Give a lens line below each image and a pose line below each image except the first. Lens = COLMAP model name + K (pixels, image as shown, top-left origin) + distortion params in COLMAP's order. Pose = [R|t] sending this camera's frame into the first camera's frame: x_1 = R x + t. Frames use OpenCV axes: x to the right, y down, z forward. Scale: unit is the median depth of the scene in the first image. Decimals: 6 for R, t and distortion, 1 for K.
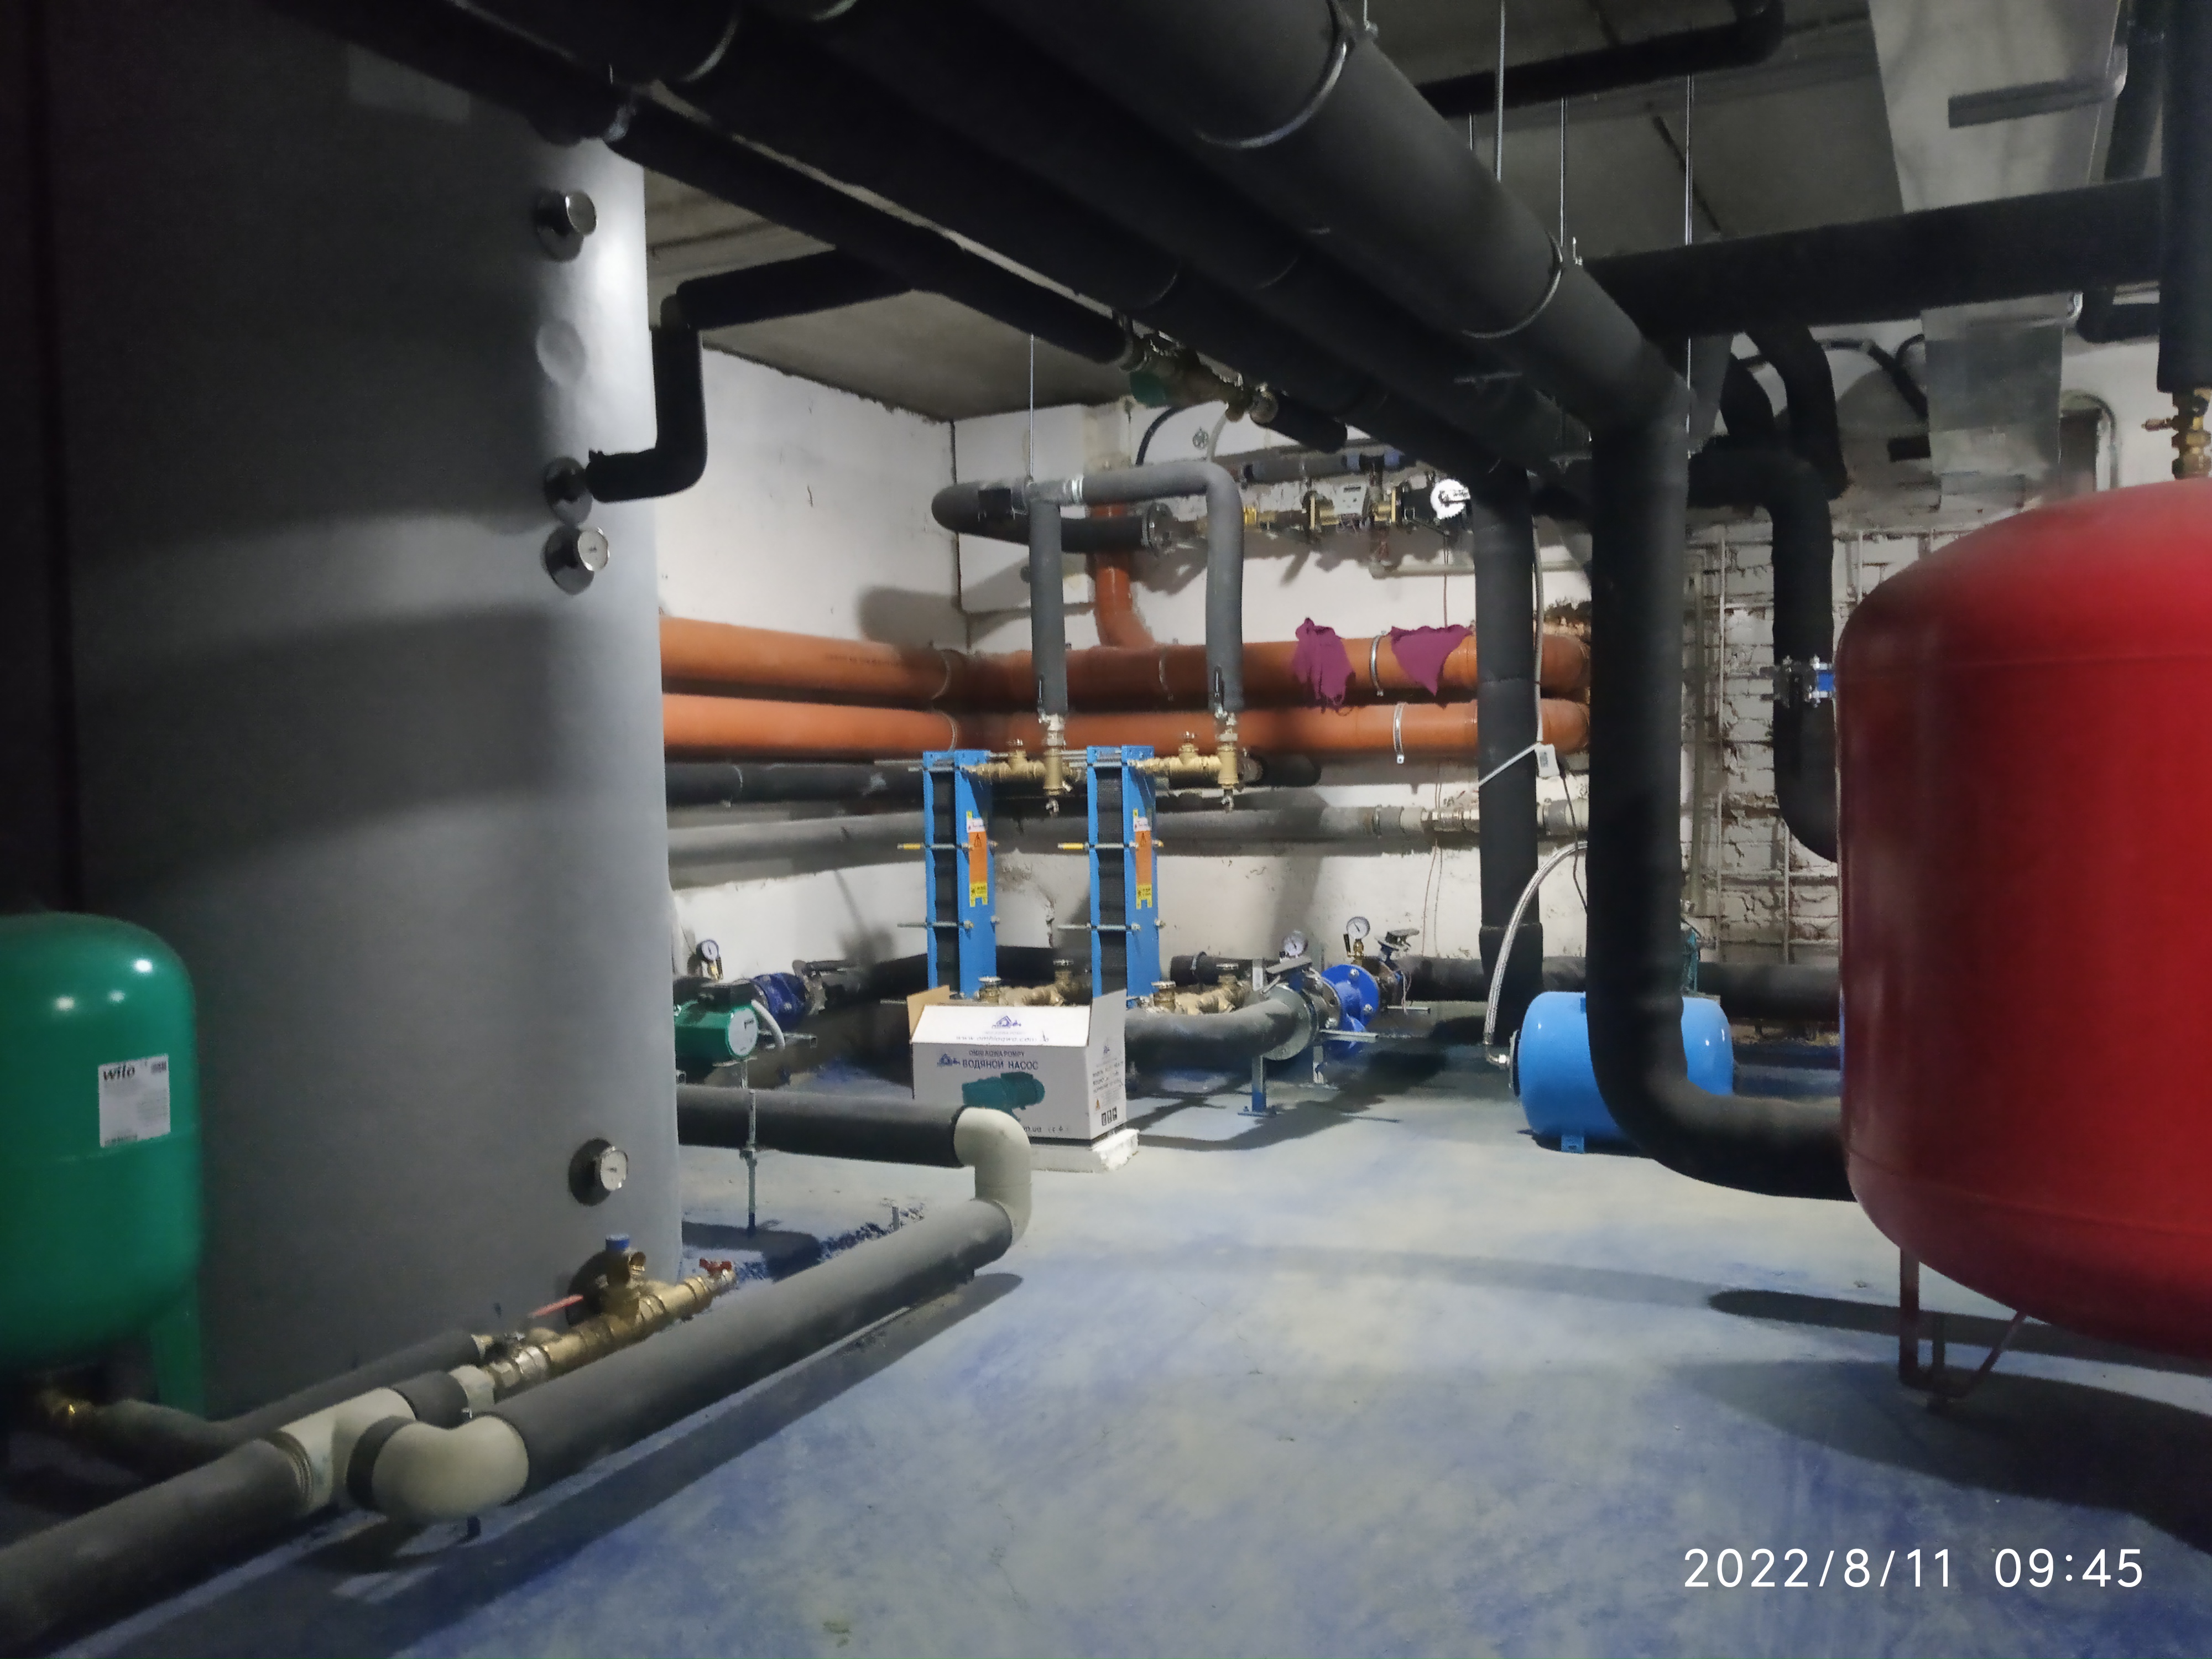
lens RADIAL K [[1782.5, 0, 1106.0], [0, 1782.5, 829.5], [0, 0, 1]] dist [0.005961, 0.006749]
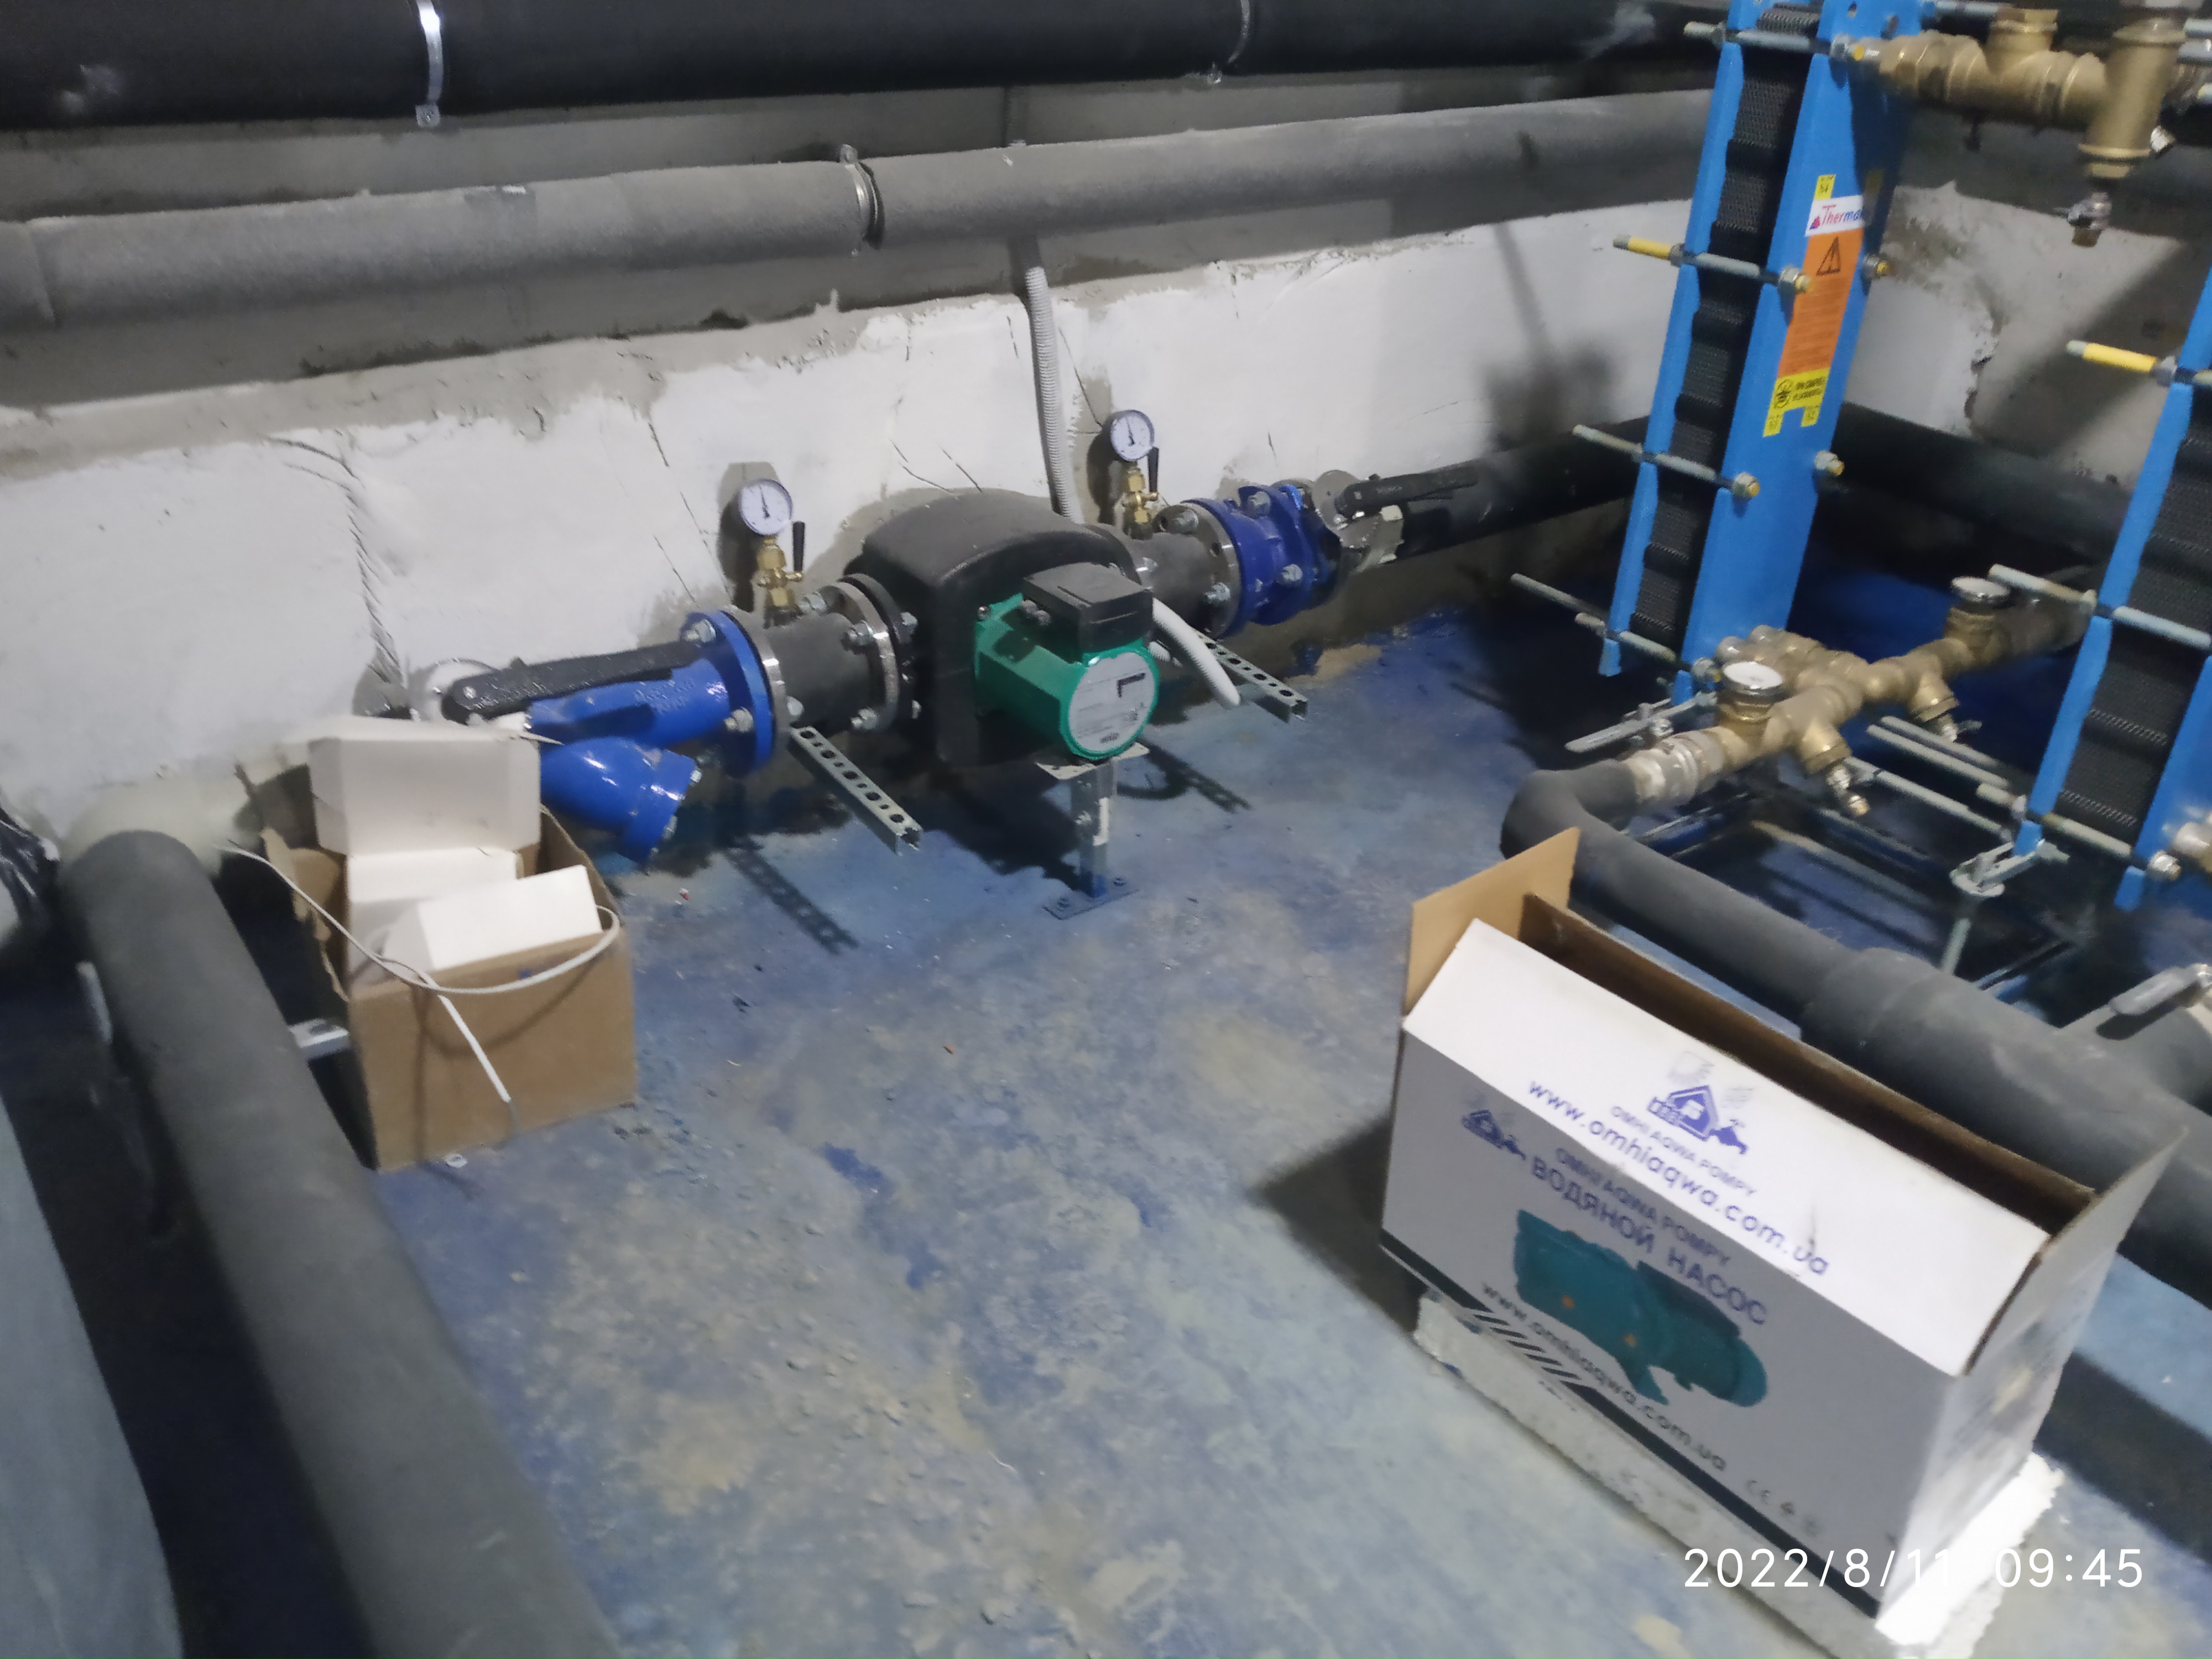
lens RADIAL K [[1706.8, 0, 1108.1], [0, 1706.8, 812.9], [0, 0, 1]] dist [0.004916, -0.004888]
pose [[0.885933, 0.274269, -0.374031, -0.041103], [-0.063572, 0.870621, 0.487829, -0.056875], [0.459435, -0.408406, 0.788748, 0.608975]]
